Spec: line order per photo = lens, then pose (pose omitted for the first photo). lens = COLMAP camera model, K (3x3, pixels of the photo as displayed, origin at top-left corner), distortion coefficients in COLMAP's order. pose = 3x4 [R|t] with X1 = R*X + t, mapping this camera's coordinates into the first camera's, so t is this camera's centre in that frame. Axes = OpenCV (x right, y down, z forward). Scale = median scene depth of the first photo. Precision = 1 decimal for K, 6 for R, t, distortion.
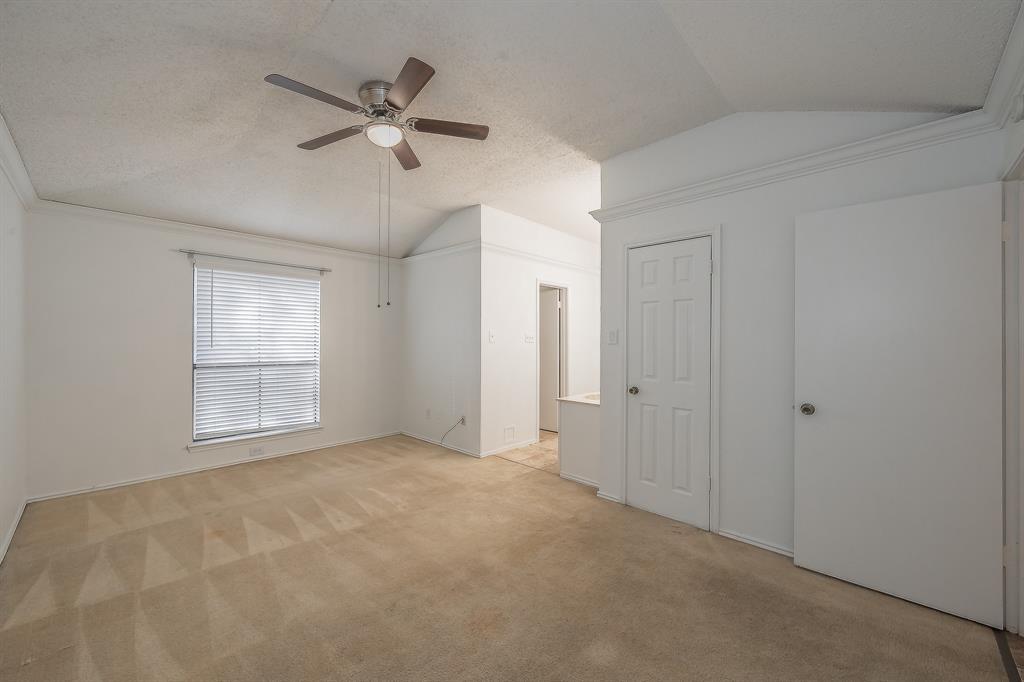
lens RADIAL K [[398.7, 0, 508.7], [0, 398.7, 333.2], [0, 0, 1]] dist [-0.002936, 0.000511]
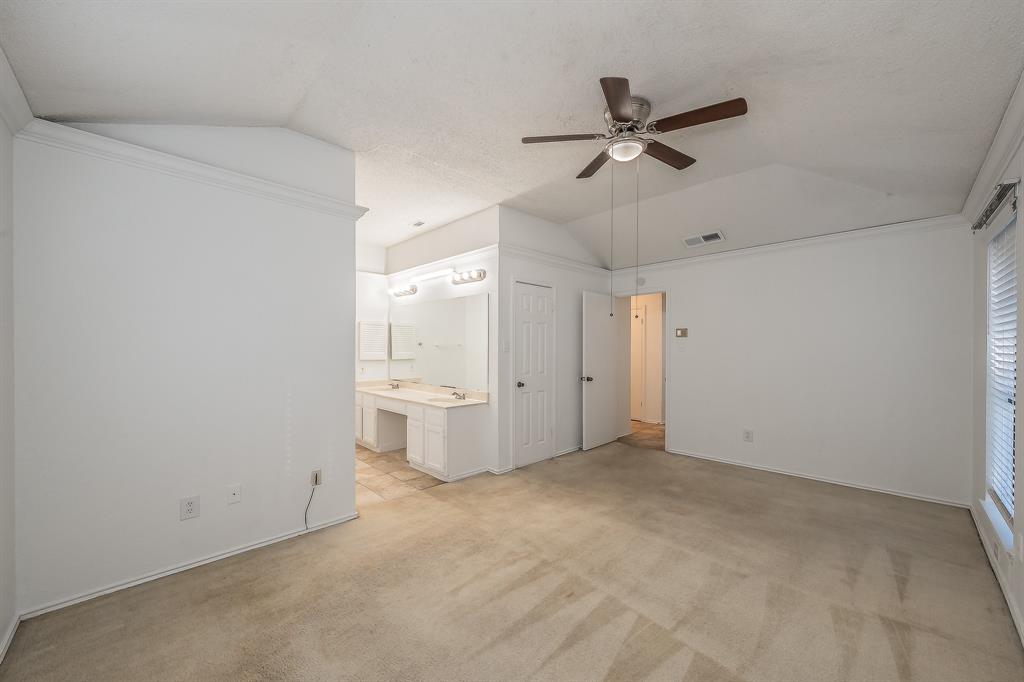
lens RADIAL K [[378.7, 0, 506.0], [0, 378.7, 346.9], [0, 0, 1]] dist [-0.009581, 0.001619]
pose [[0.043608, 0.000657, 0.999048, -0.859906], [-0.015141, 0.999885, 0.000003, 0.010698], [-0.998934, -0.015126, 0.043613, 0.842158]]
